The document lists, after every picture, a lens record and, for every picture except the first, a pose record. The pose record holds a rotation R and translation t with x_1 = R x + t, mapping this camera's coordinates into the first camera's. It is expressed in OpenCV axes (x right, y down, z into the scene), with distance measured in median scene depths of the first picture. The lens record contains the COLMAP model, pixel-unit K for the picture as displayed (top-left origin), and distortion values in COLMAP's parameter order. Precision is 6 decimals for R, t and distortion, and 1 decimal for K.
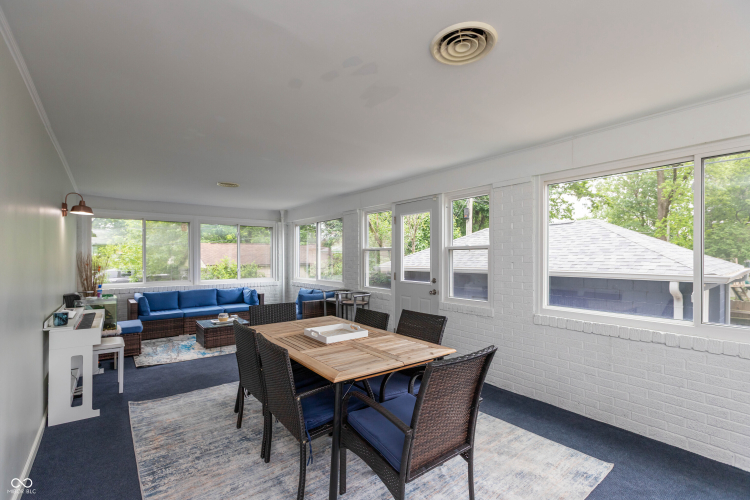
lens RADIAL K [[346.5, 0, 375.9], [0, 346.5, 254.6], [0, 0, 1]] dist [0.000078, 0.000034]
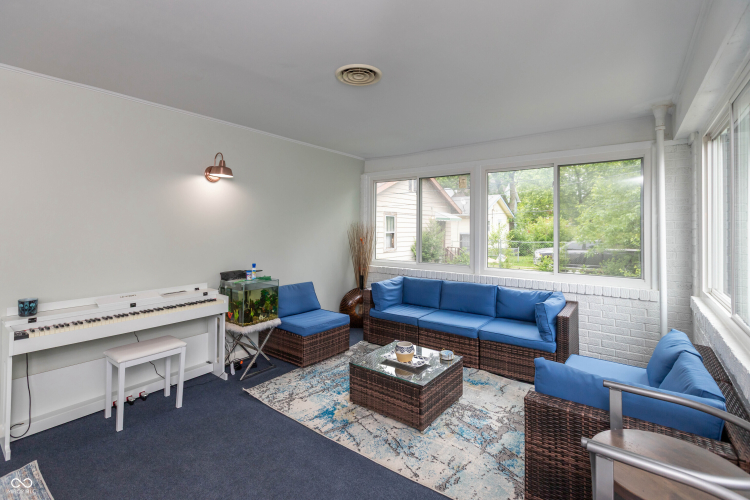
lens RADIAL K [[345.1, 0, 375.9], [0, 345.1, 226.0], [0, 0, 1]] dist [0.000420, 0.000060]
pose [[0.255819, -0.005222, -0.966711, 0.023137], [0.005399, 0.999978, -0.003973, 0.002967], [0.966710, -0.004202, 0.255841, 0.713190]]
